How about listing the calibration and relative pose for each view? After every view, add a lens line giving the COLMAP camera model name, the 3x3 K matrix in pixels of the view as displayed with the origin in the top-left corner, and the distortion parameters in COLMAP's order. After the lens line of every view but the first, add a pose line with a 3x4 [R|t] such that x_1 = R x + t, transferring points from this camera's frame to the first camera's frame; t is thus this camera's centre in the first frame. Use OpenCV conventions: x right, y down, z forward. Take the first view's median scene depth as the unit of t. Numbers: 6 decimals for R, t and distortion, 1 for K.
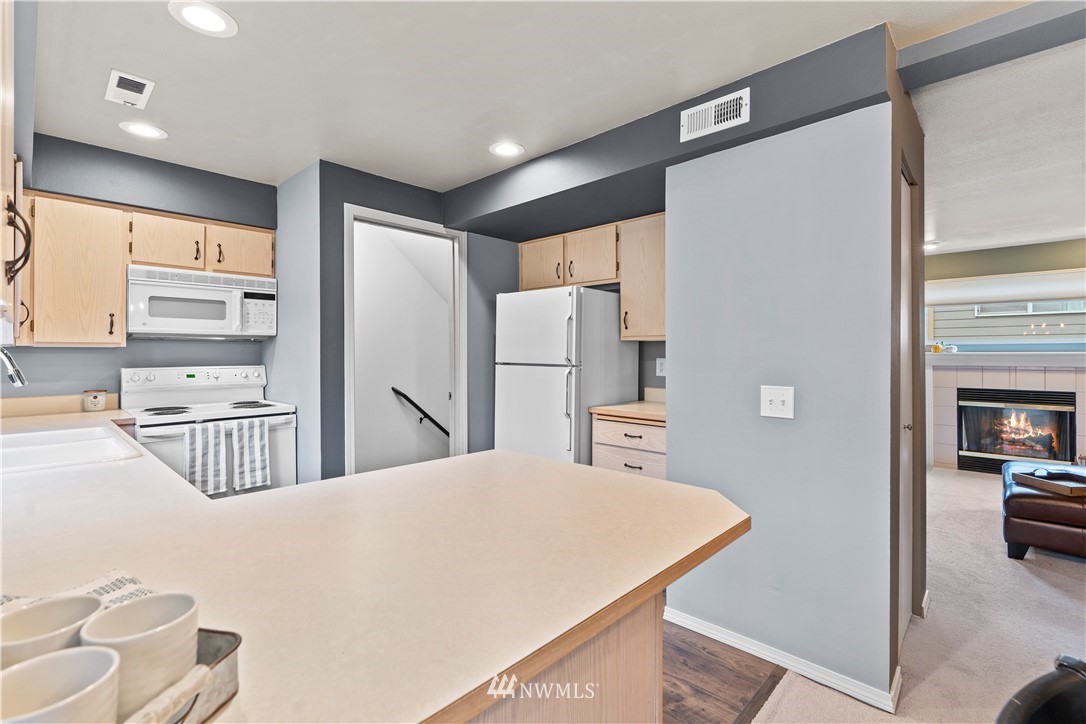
lens RADIAL K [[498.1, 0, 539.9], [0, 498.1, 351.3], [0, 0, 1]] dist [-0.008809, 0.002808]
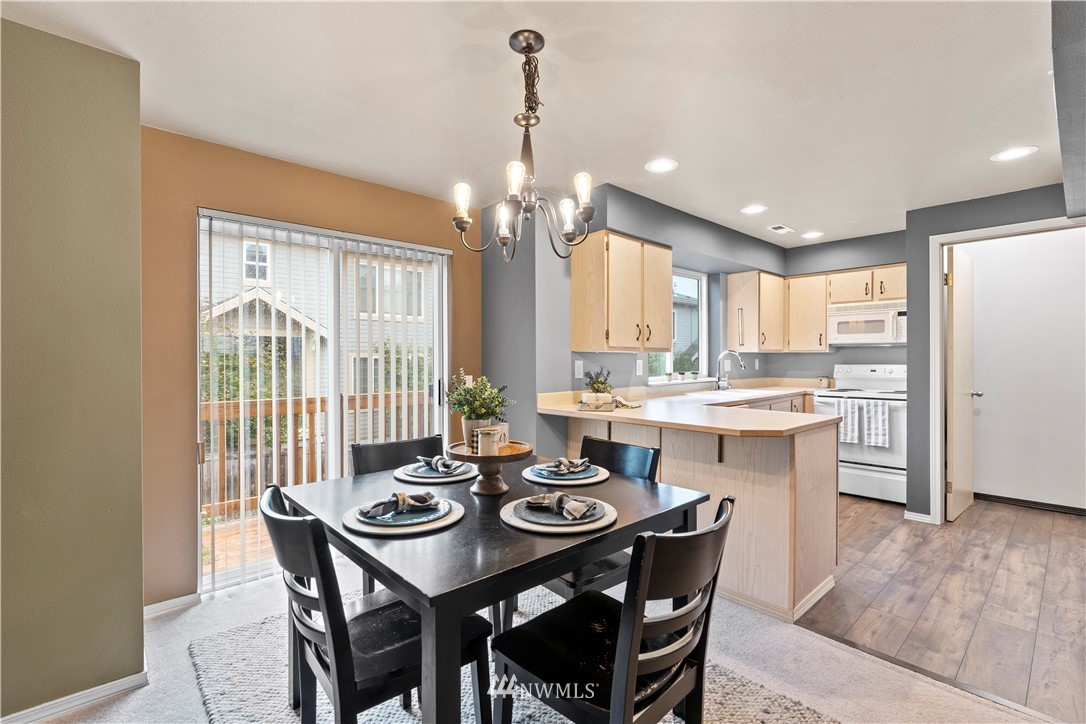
lens RADIAL K [[498.1, 0, 547.7], [0, 498.1, 359.9], [0, 0, 1]] dist [-0.008809, 0.002808]
pose [[-0.068716, 0.004913, -0.997624, 0.944418], [0.006630, 0.999968, 0.004468, 0.003592], [0.997614, -0.006307, -0.068746, 0.122028]]
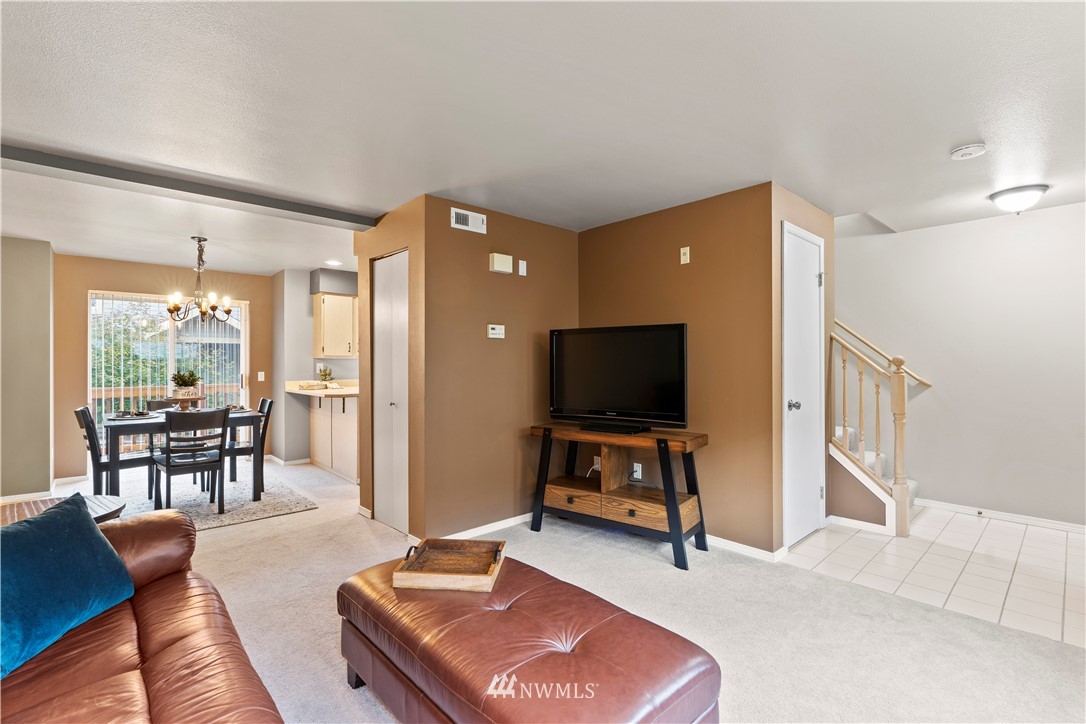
lens RADIAL K [[498.1, 0, 549.9], [0, 498.1, 359.9], [0, 0, 1]] dist [-0.008809, 0.002808]
pose [[-0.063048, -0.000099, -0.998010, 1.817692], [0.006839, 0.999976, -0.000532, 0.004824], [0.997987, -0.006859, -0.063046, 1.249303]]
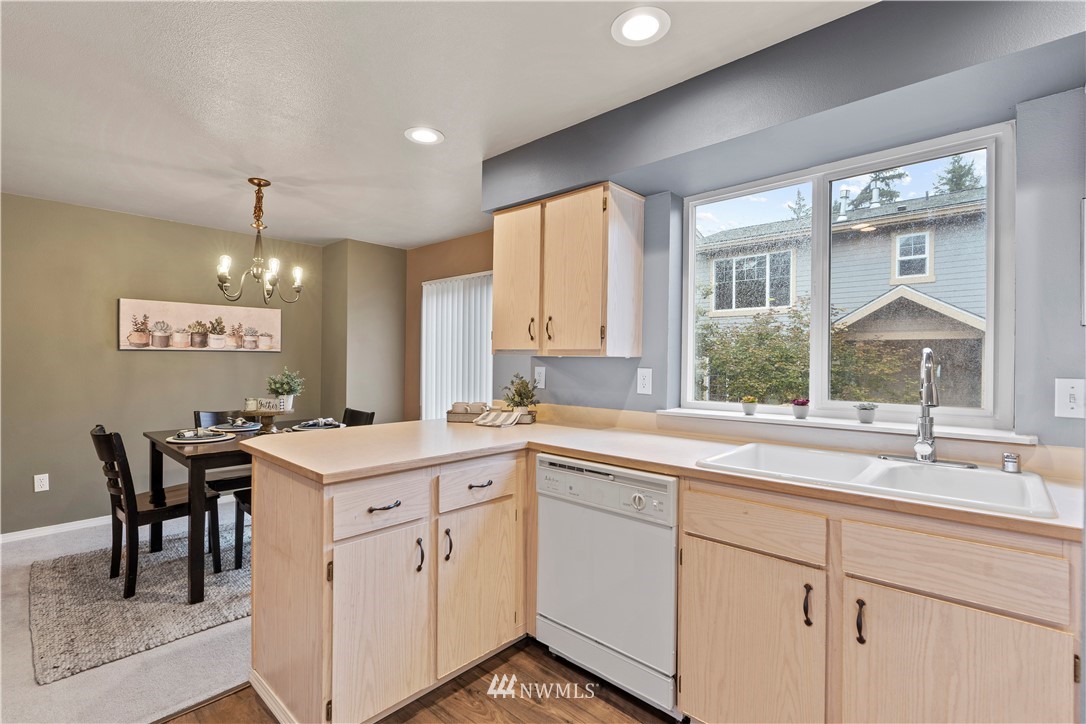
lens RADIAL K [[498.1, 0, 533.0], [0, 498.1, 361.7], [0, 0, 1]] dist [-0.008809, 0.002808]
pose [[-0.999970, -0.007553, 0.001914, -0.263024], [-0.007556, 0.999970, -0.001579, 0.002409], [-0.001902, -0.001593, -0.999997, 1.129103]]
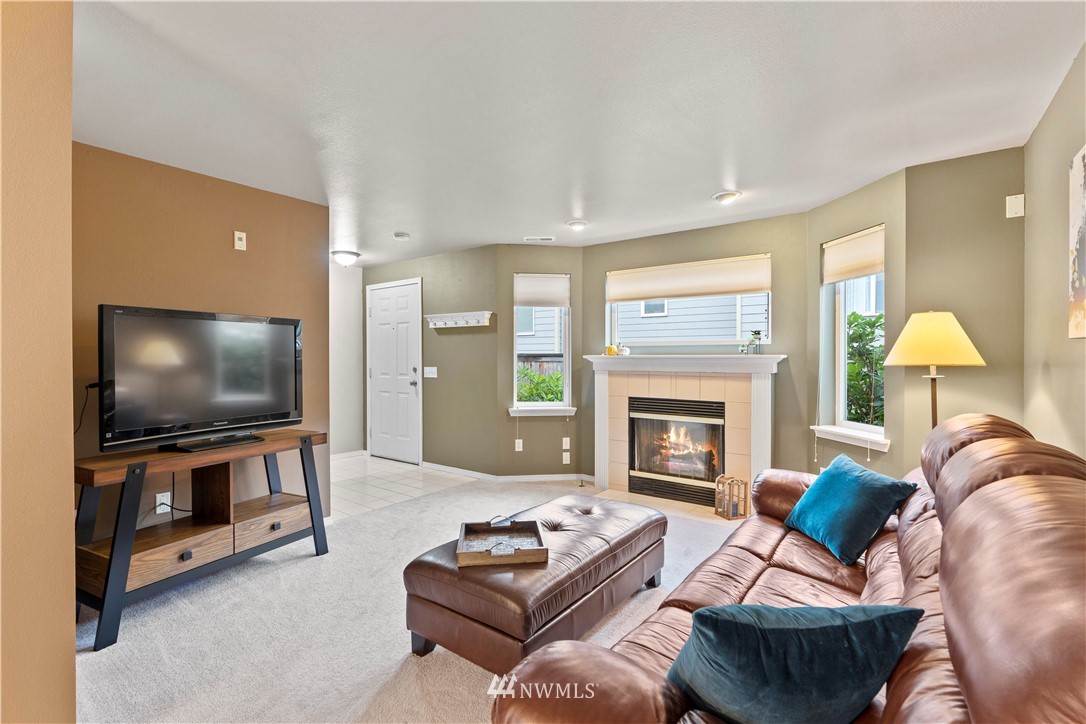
lens RADIAL K [[498.1, 0, 551.5], [0, 498.1, 360.7], [0, 0, 1]] dist [-0.008809, 0.002808]
pose [[0.989814, -0.000269, 0.142368, 1.120912], [-0.001538, 0.999920, 0.012587, 0.002101], [-0.142360, -0.012677, 0.989734, 0.326280]]
